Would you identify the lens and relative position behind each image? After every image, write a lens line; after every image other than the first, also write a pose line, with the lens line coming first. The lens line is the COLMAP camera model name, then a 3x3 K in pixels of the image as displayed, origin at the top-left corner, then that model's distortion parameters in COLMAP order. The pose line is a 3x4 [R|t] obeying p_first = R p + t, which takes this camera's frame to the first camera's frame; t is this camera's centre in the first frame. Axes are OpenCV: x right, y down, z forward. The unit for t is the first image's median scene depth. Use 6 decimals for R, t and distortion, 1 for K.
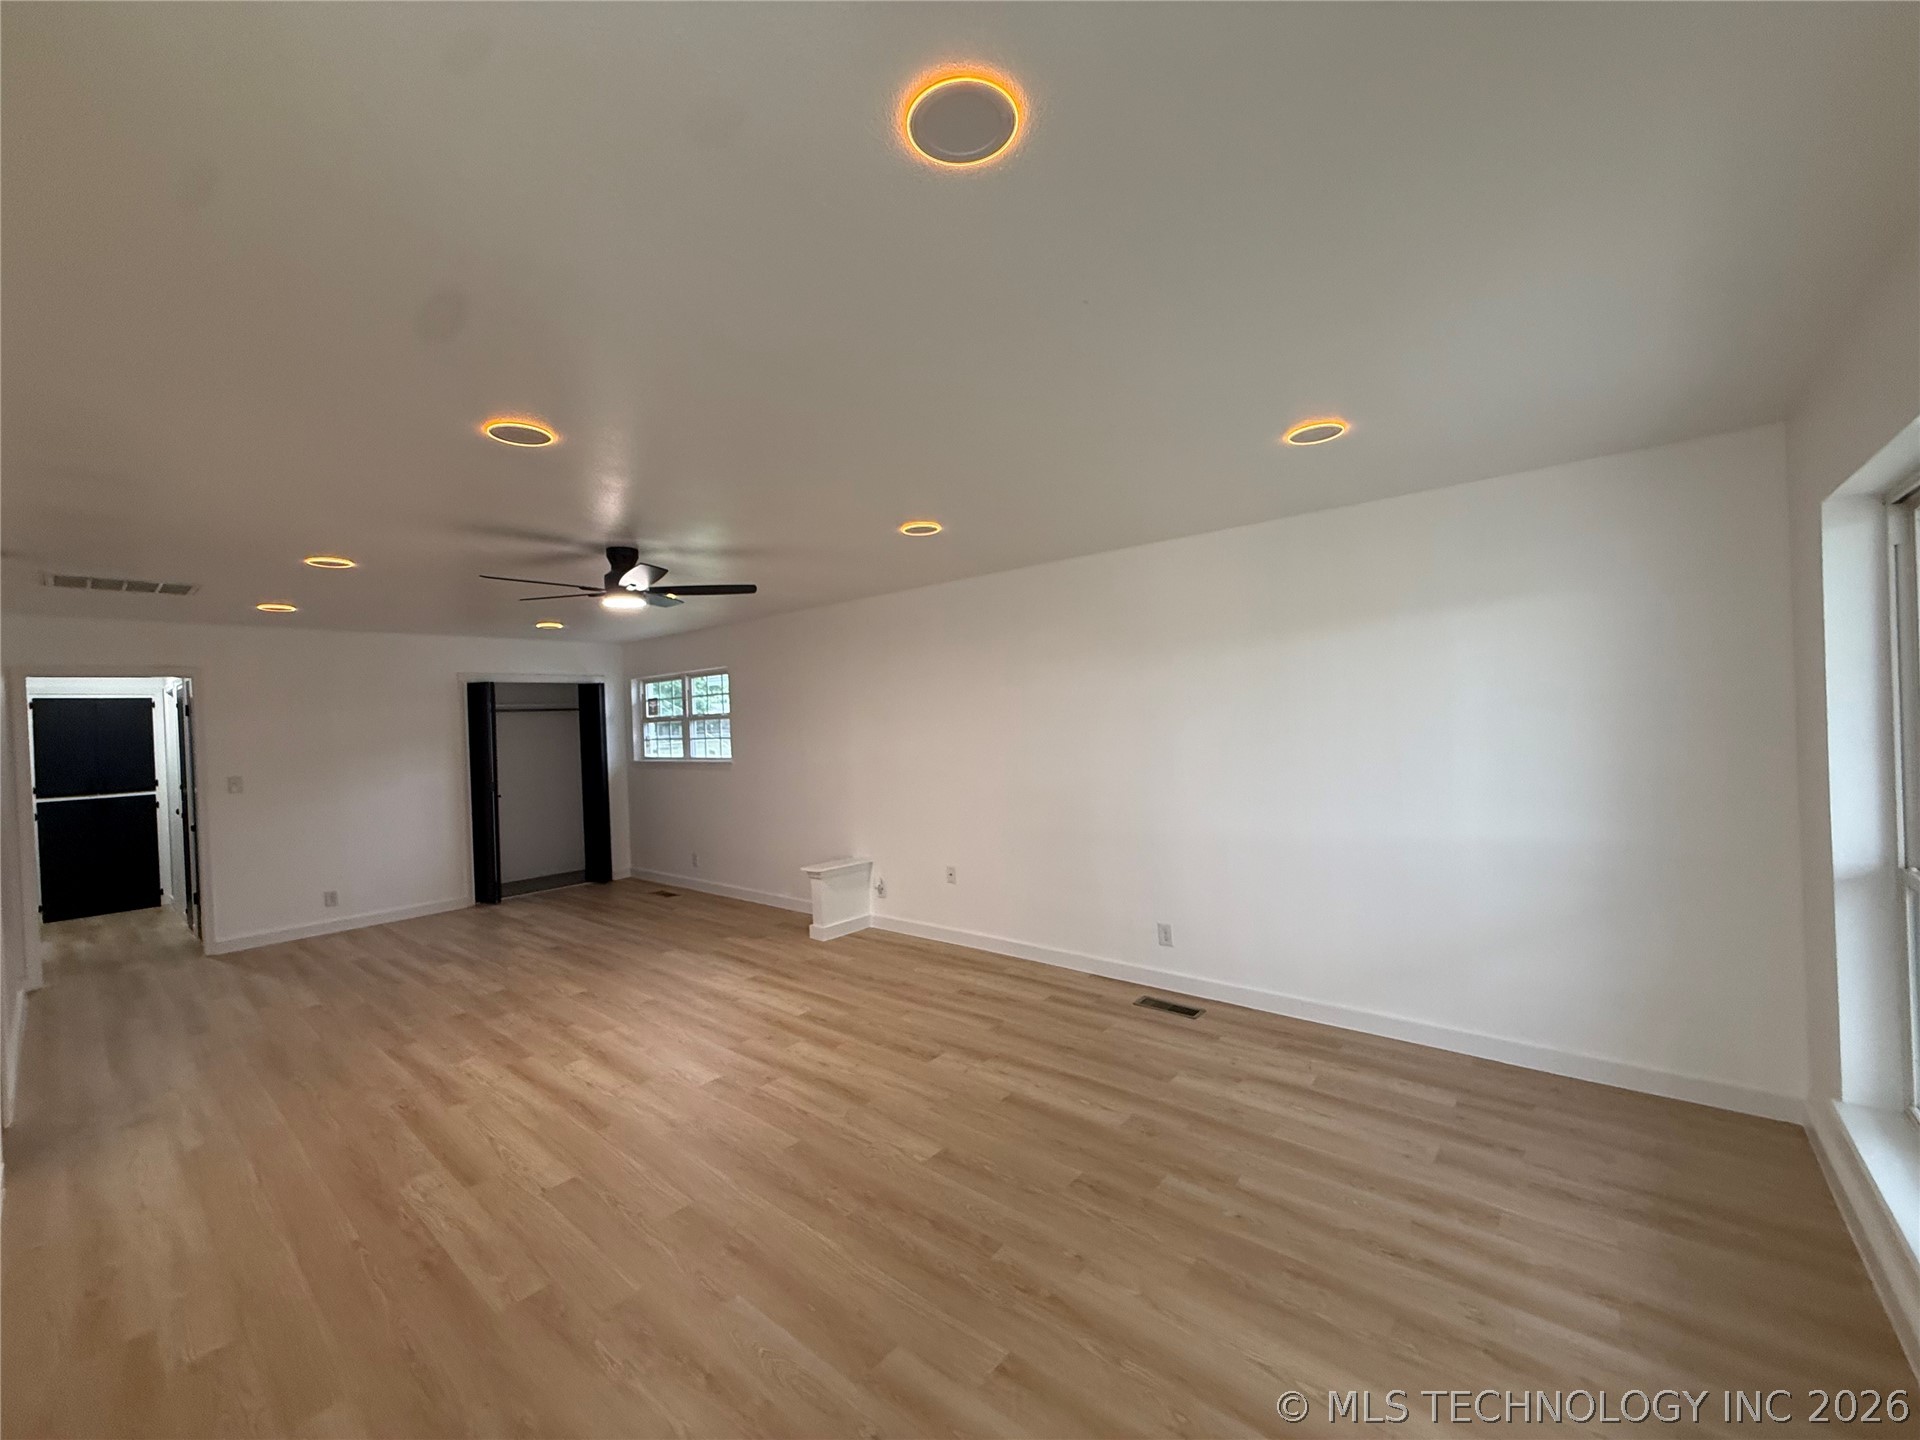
lens RADIAL K [[765.7, 0, 959.5], [0, 765.7, 718.6], [0, 0, 1]] dist [0.000406, -0.000242]
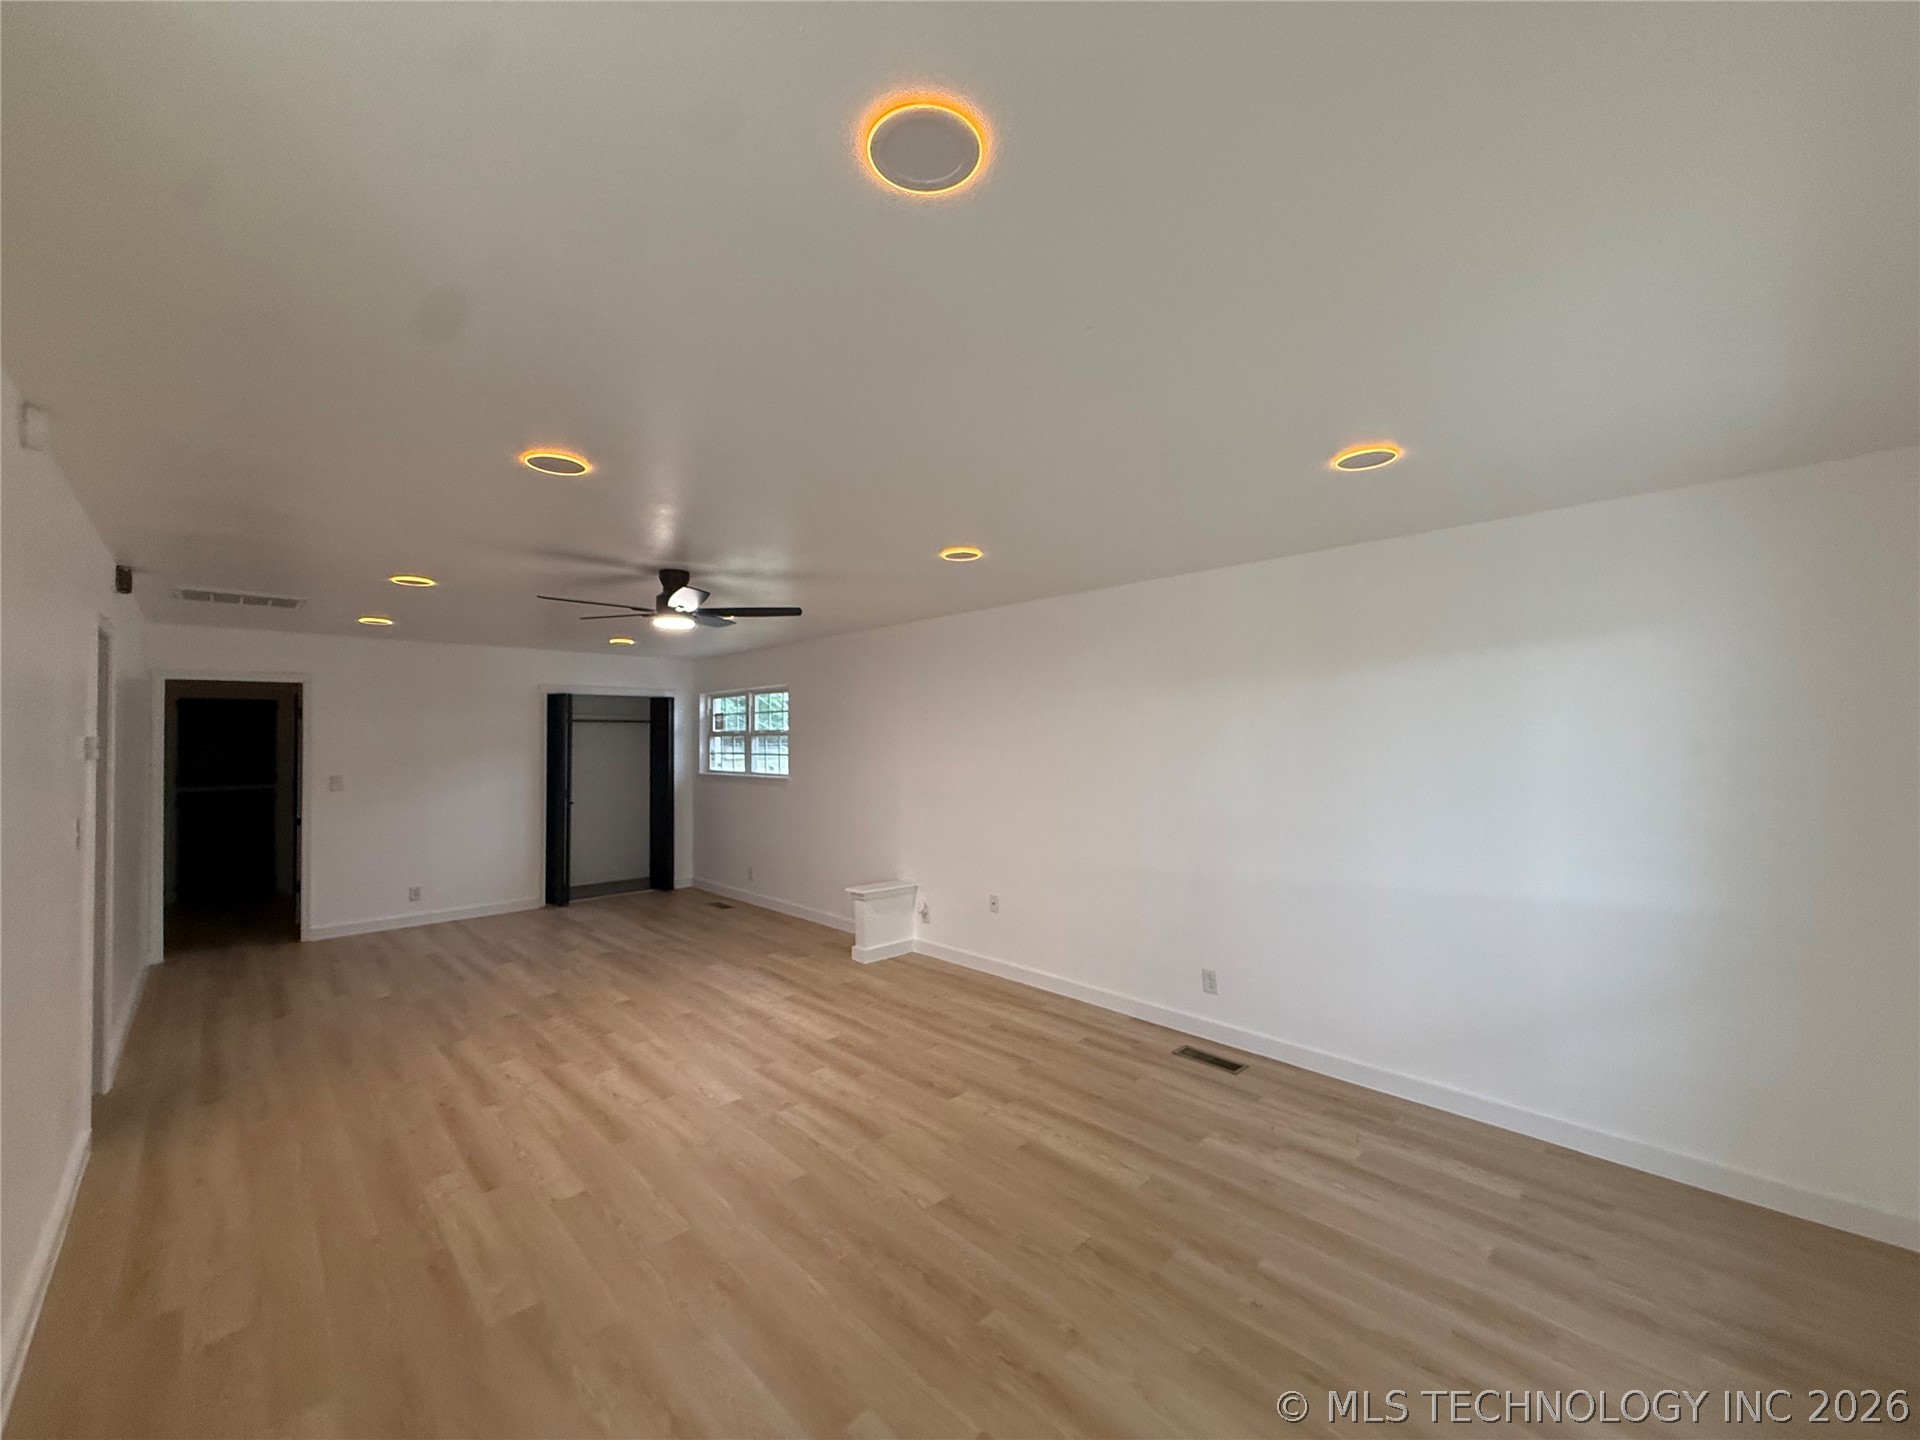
lens RADIAL K [[765.7, 0, 959.3], [0, 765.7, 717.7], [0, 0, 1]] dist [0.000406, -0.000242]
pose [[0.994443, 0.029463, -0.101070, 0.055921], [-0.032111, 0.999180, -0.024670, -0.012608], [0.100260, 0.027779, 0.994573, 0.020179]]
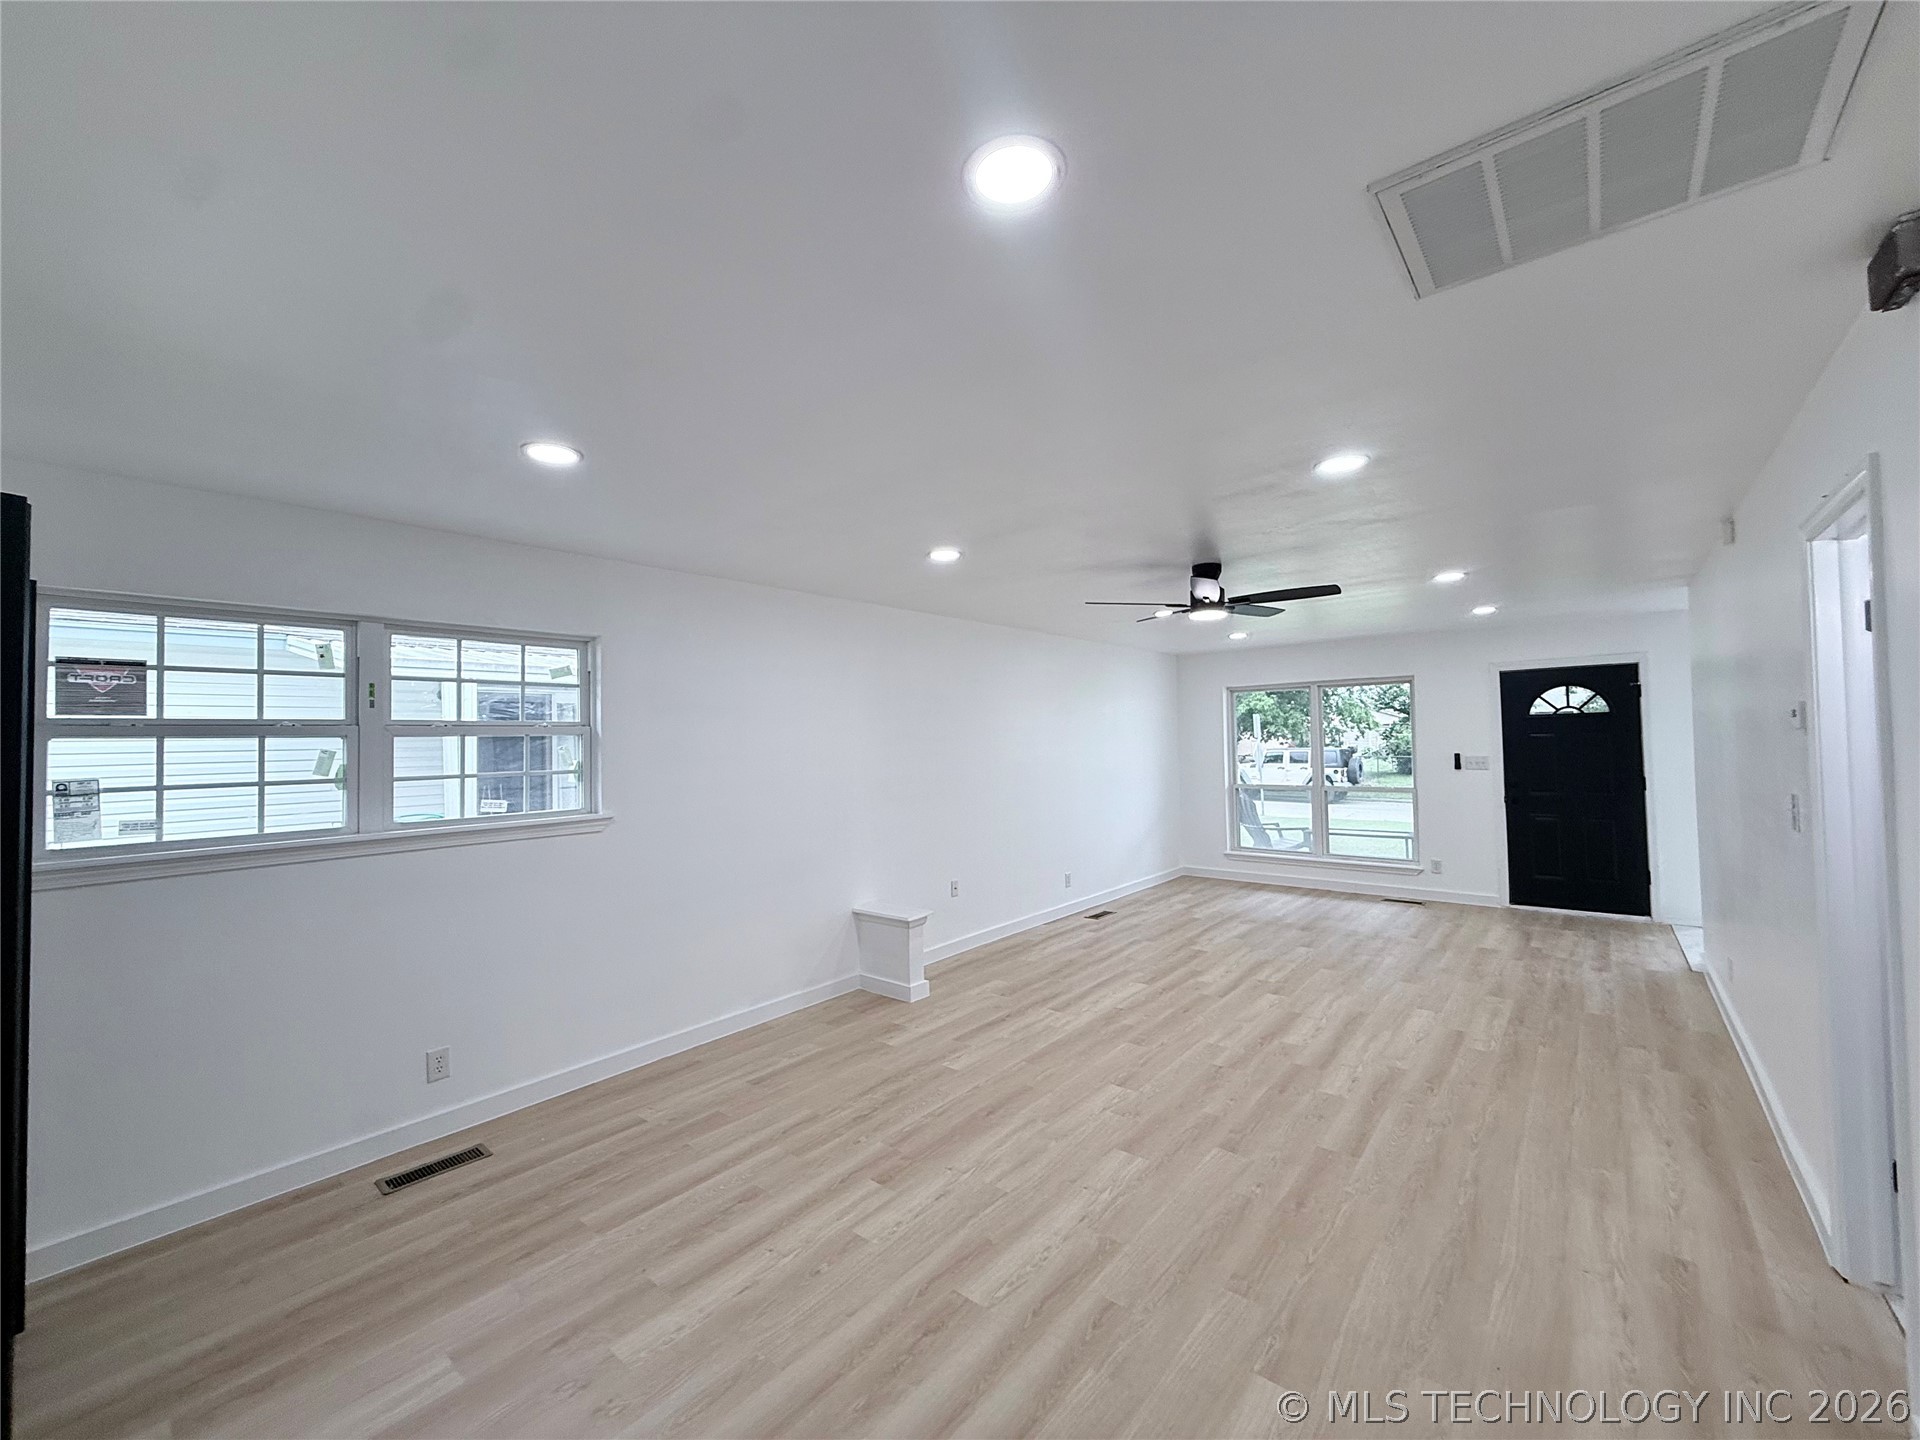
lens RADIAL K [[765.7, 0, 961.0], [0, 765.7, 722.4], [0, 0, 1]] dist [0.000406, -0.000242]
pose [[-0.006588, 0.065087, 0.997858, -1.628086], [0.022149, 0.997644, -0.064927, 0.065027], [-0.999733, 0.021673, -0.008014, 1.491263]]
